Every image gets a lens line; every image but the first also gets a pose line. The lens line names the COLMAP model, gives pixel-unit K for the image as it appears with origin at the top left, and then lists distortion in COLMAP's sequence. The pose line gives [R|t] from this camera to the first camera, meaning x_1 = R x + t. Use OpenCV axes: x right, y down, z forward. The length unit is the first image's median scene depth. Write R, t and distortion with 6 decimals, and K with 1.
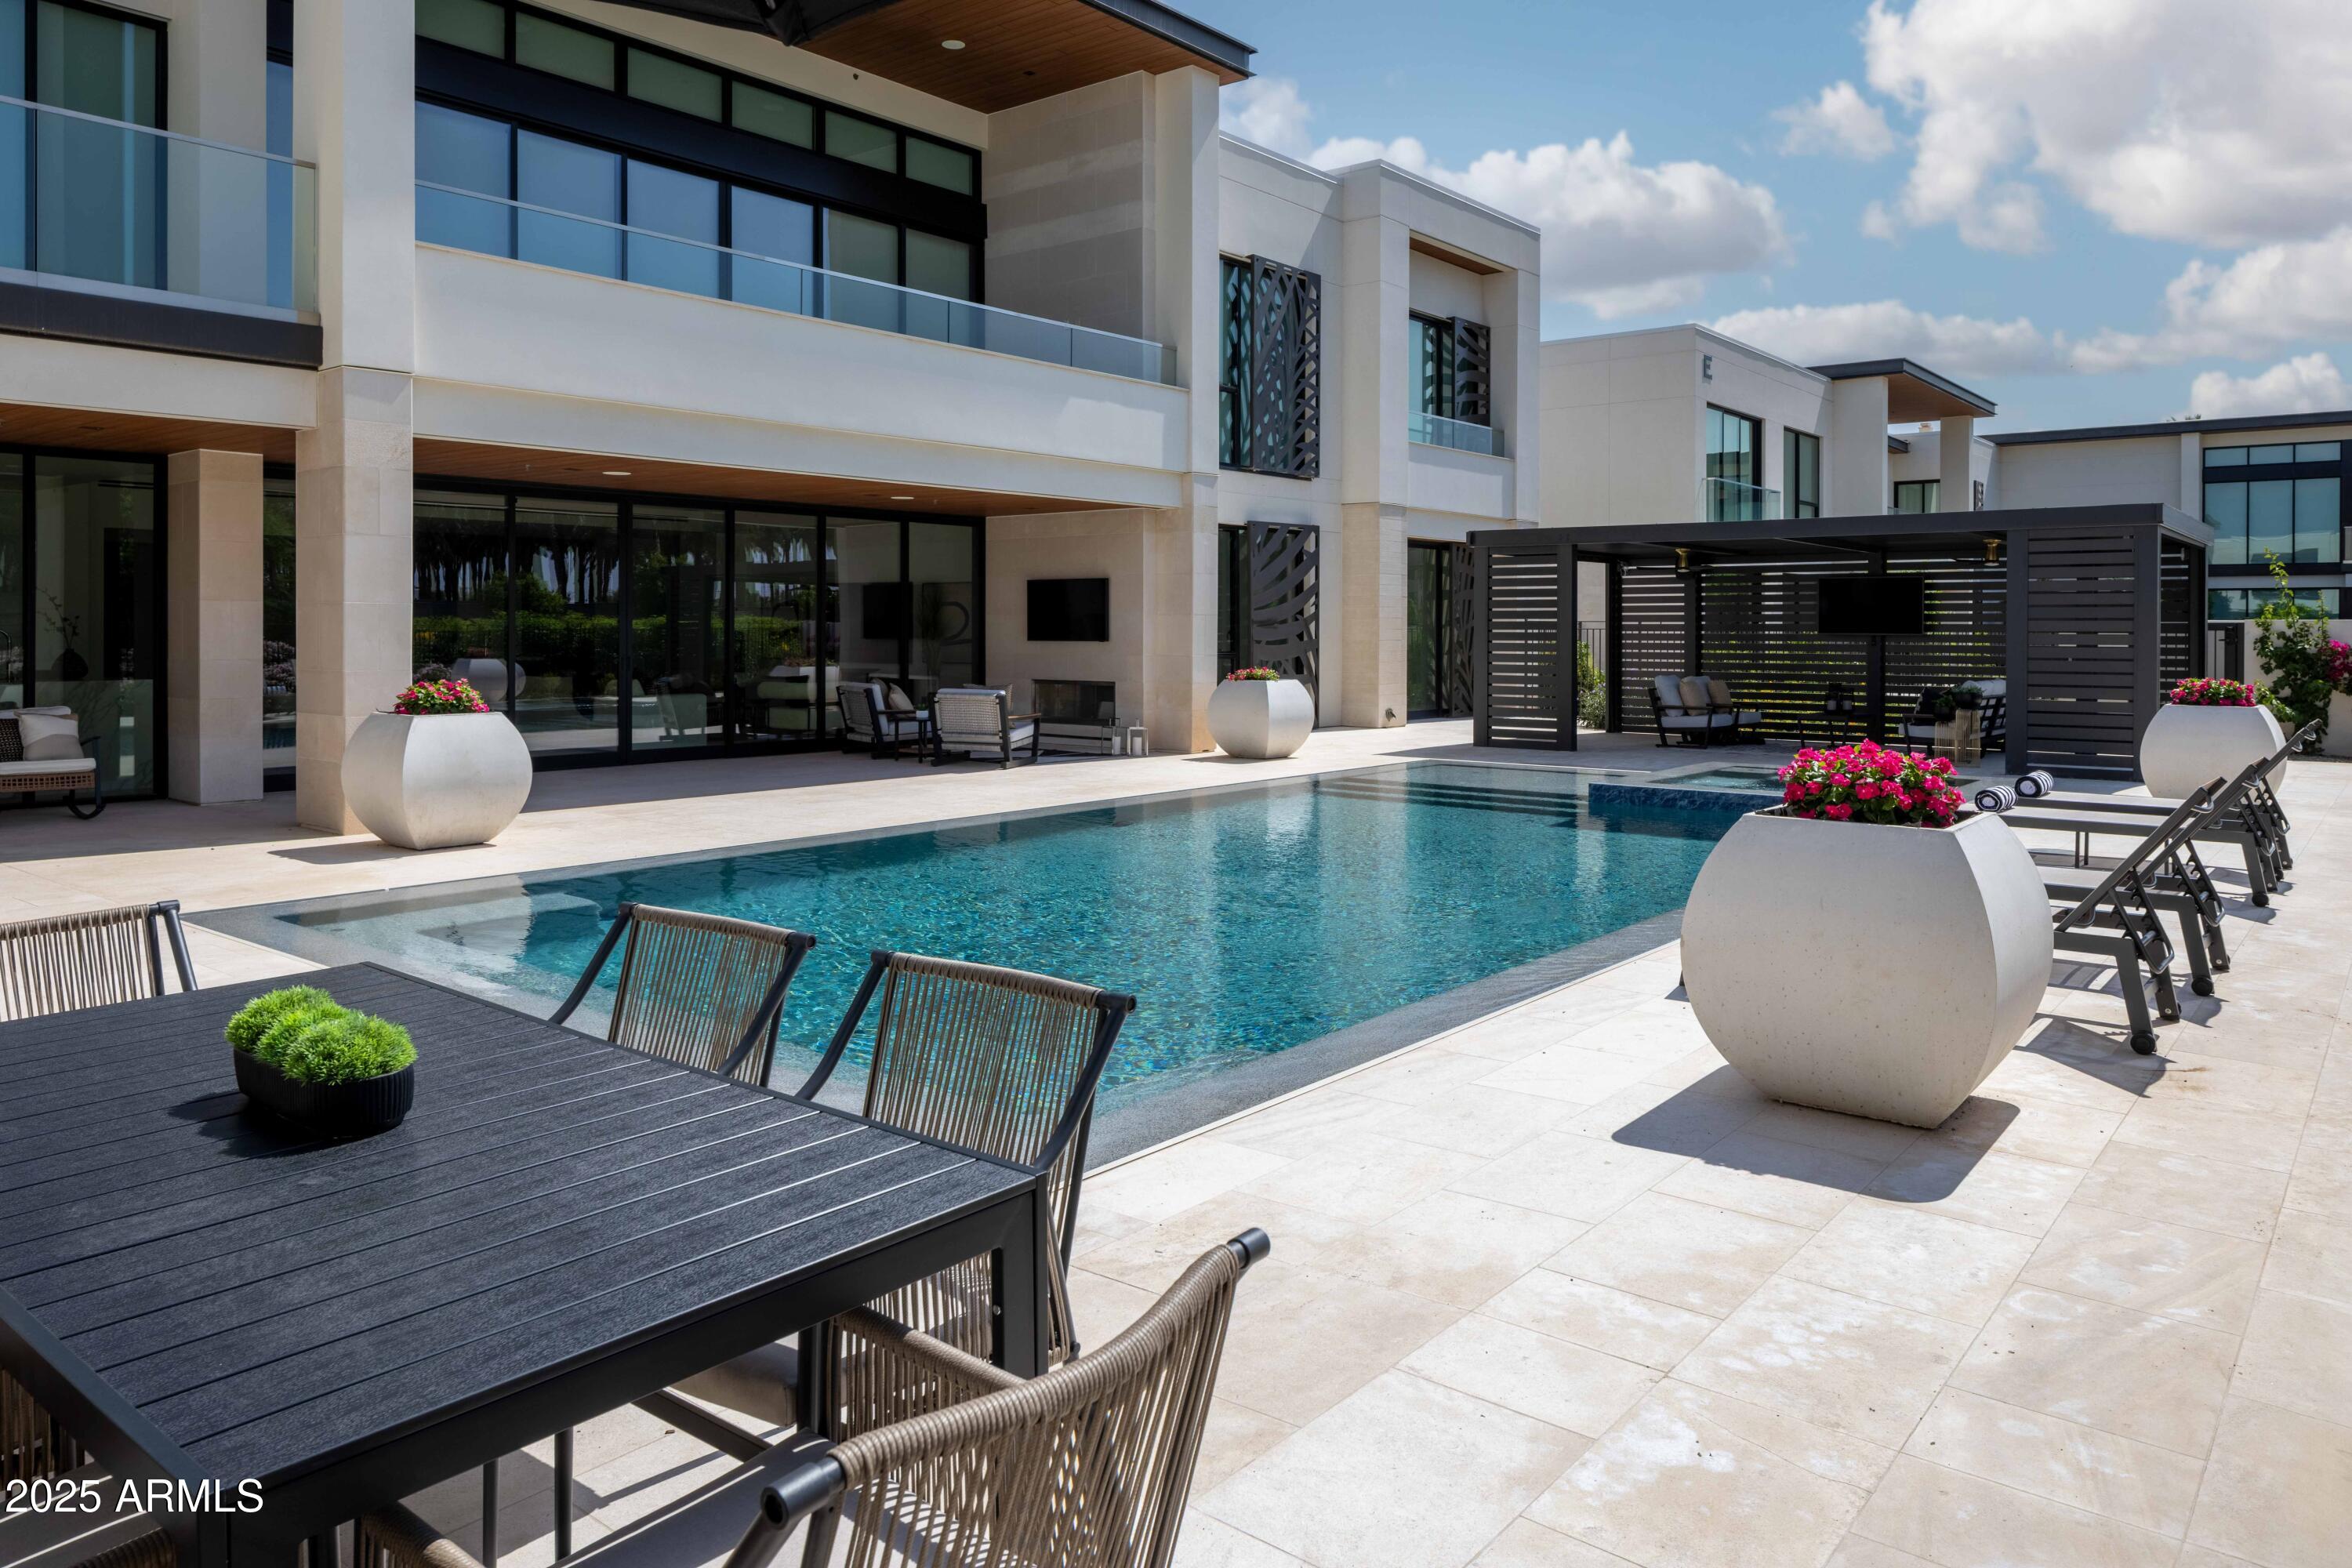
lens RADIAL K [[1540.4, 0, 1254.4], [0, 1540.4, 654.0], [0, 0, 1]] dist [0.001698, -0.000134]
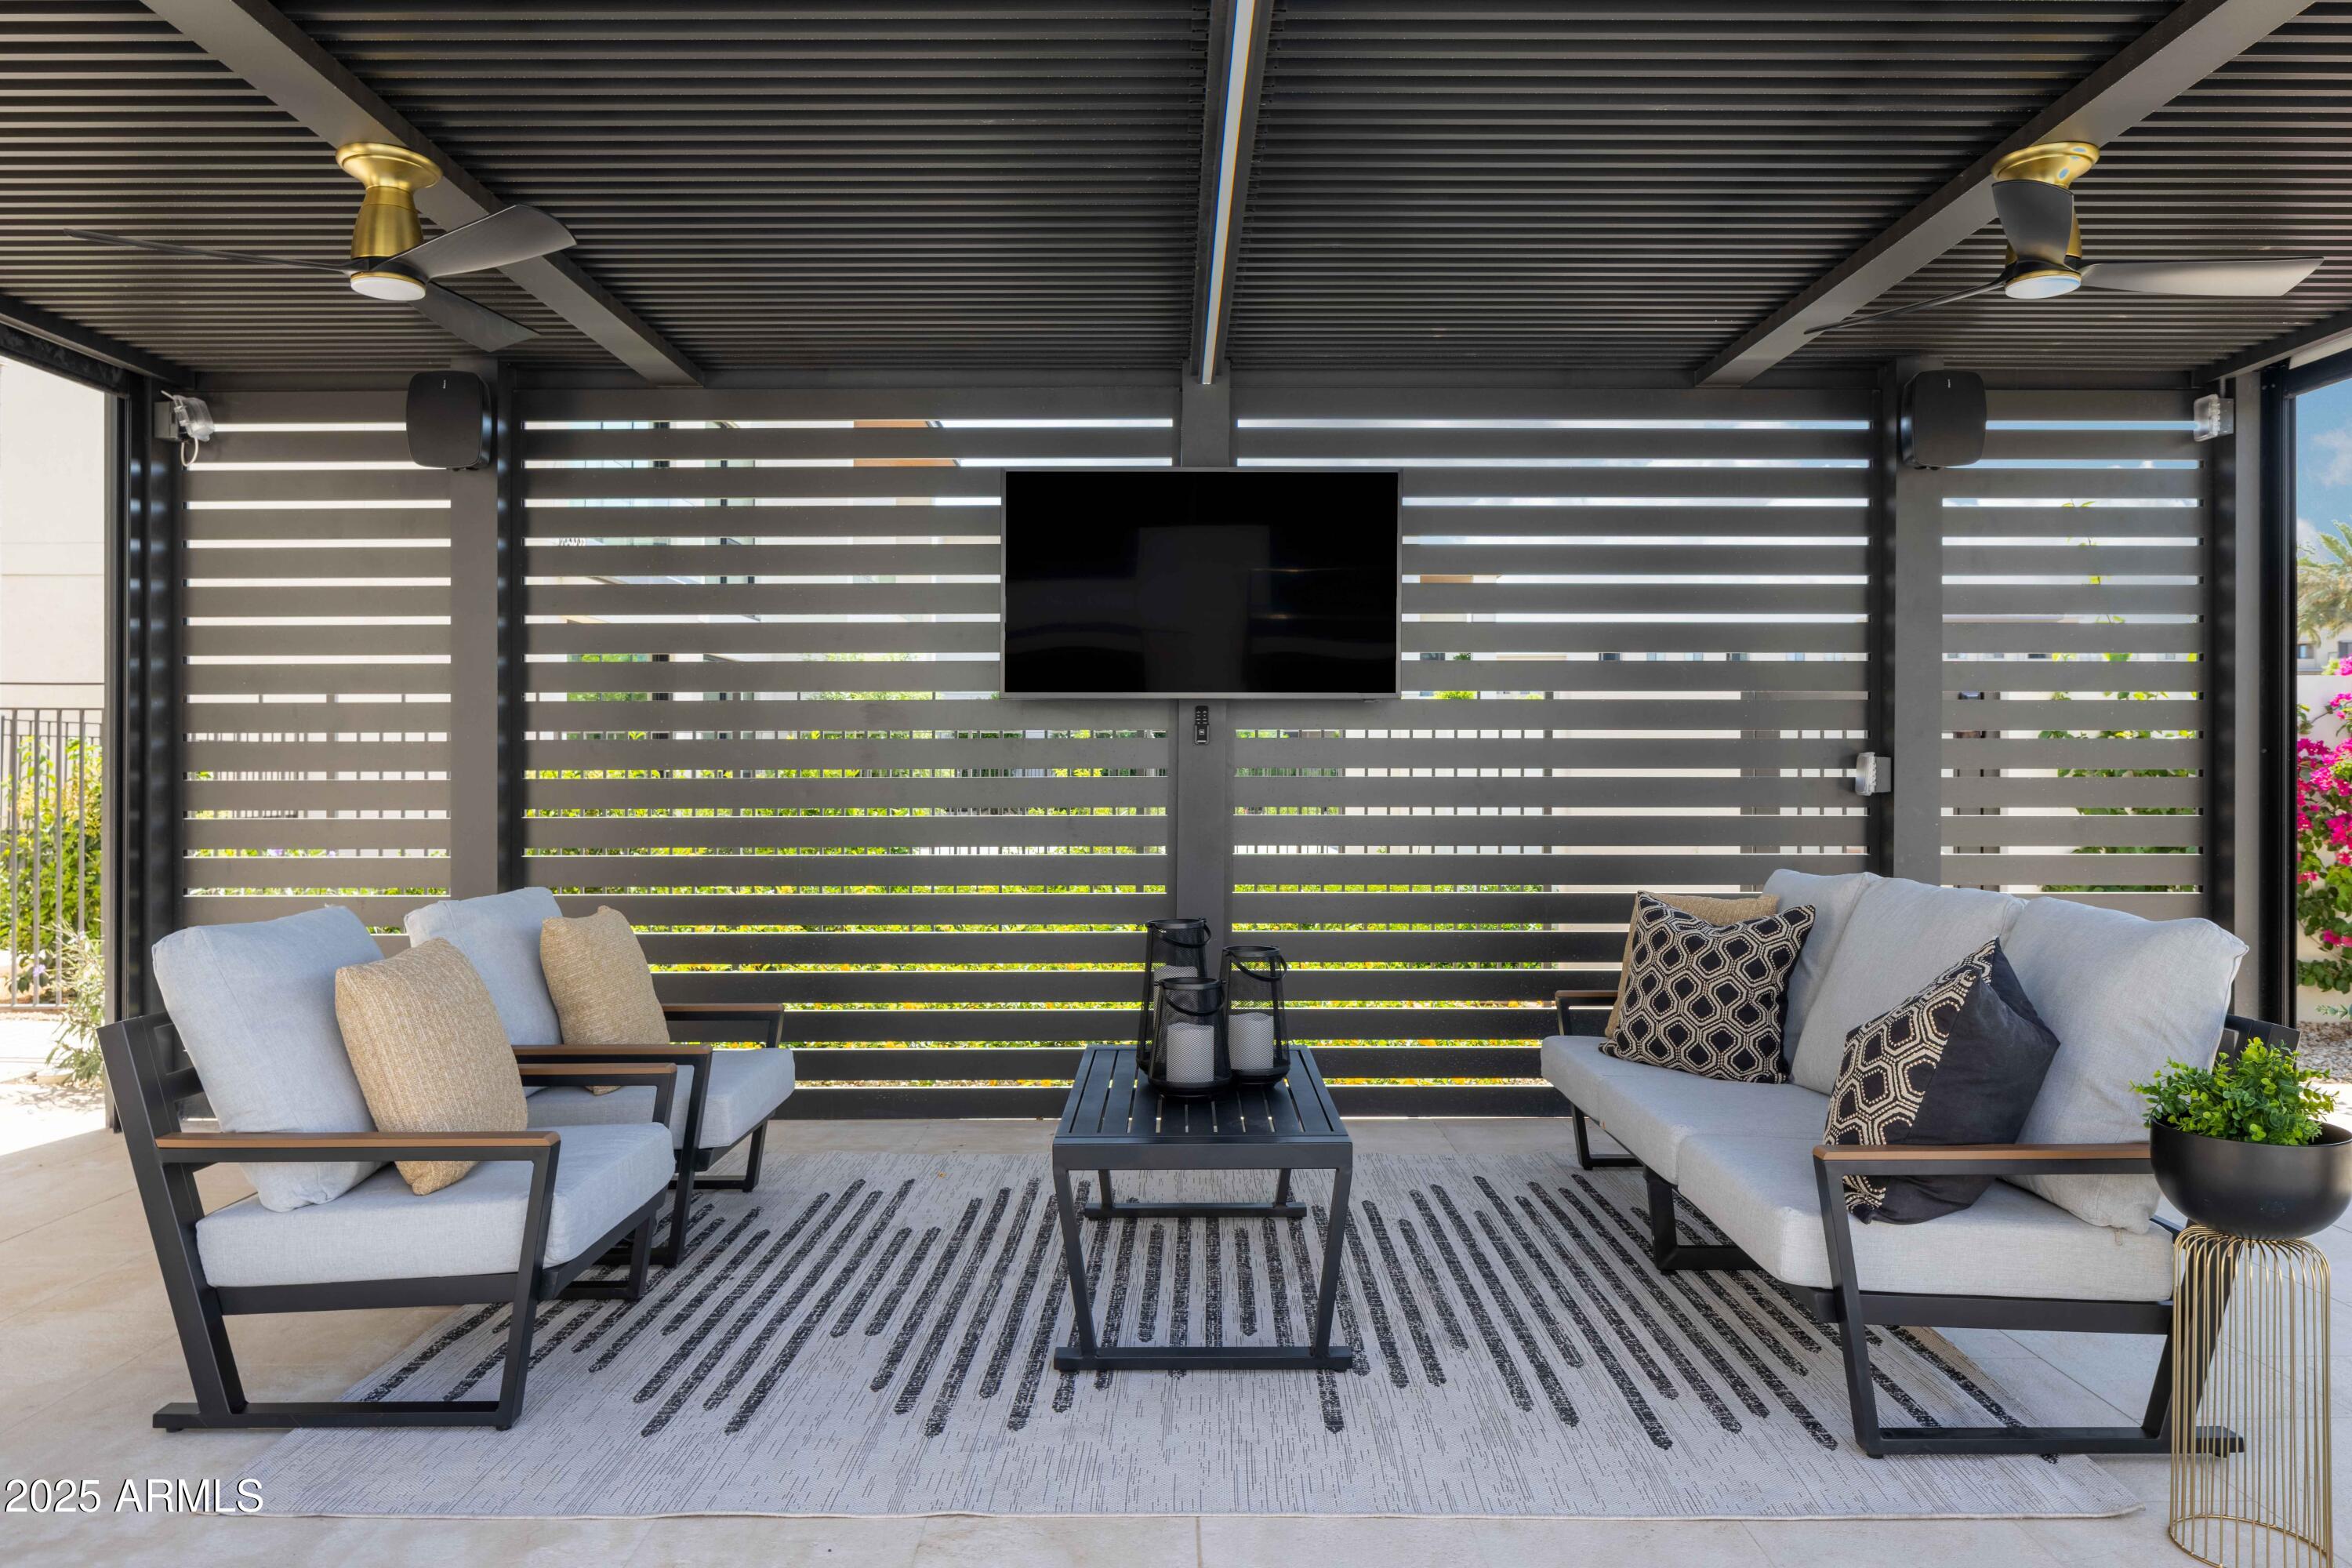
lens RADIAL K [[1577.5, 0, 1234.9], [0, 1577.5, 826.4], [0, 0, 1]] dist [0.002259, 0.000999]
pose [[0.790080, -0.025886, 0.612457, 0.233027], [0.011963, 0.999569, 0.026815, 0.001342], [-0.612887, -0.013860, 0.790049, 0.763479]]
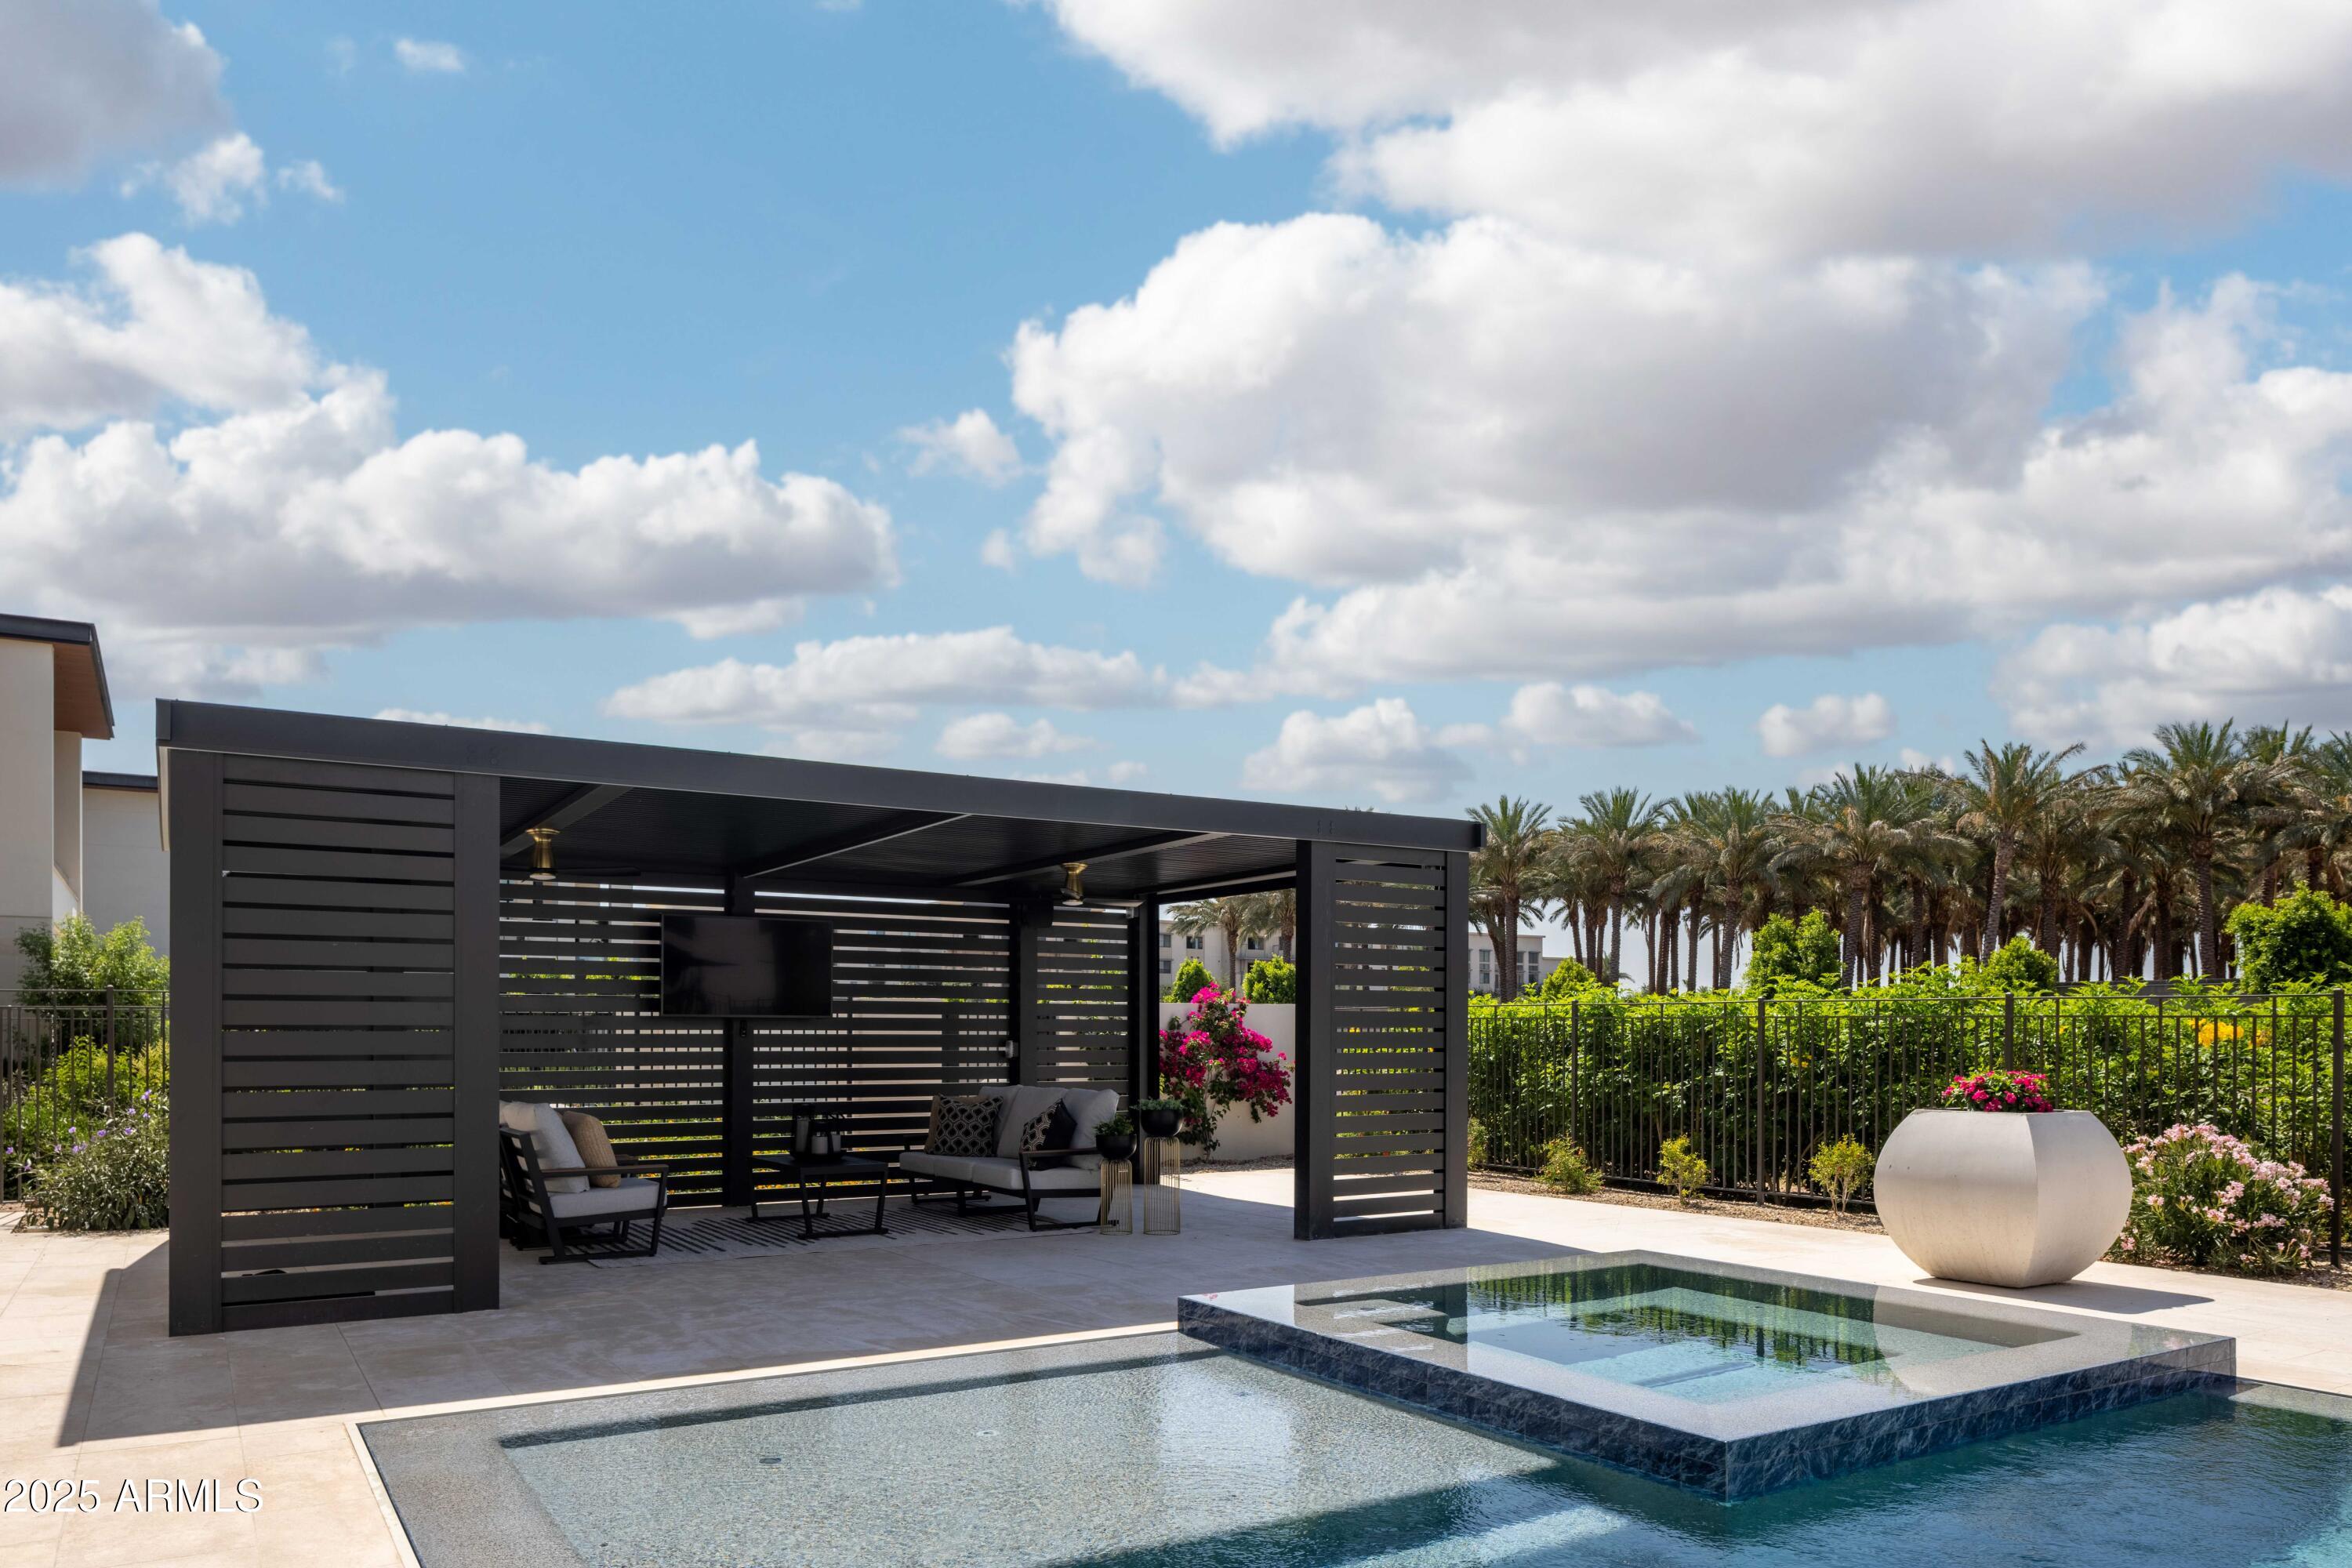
lens RADIAL K [[1577.5, 0, 1234.9], [0, 1577.5, 826.4], [0, 0, 1]] dist [0.002259, 0.000999]
pose [[0.331738, 0.121148, 0.935560, -0.107403], [0.012512, 0.991068, -0.132772, -0.002531], [-0.943288, 0.055751, 0.327259, 0.603242]]
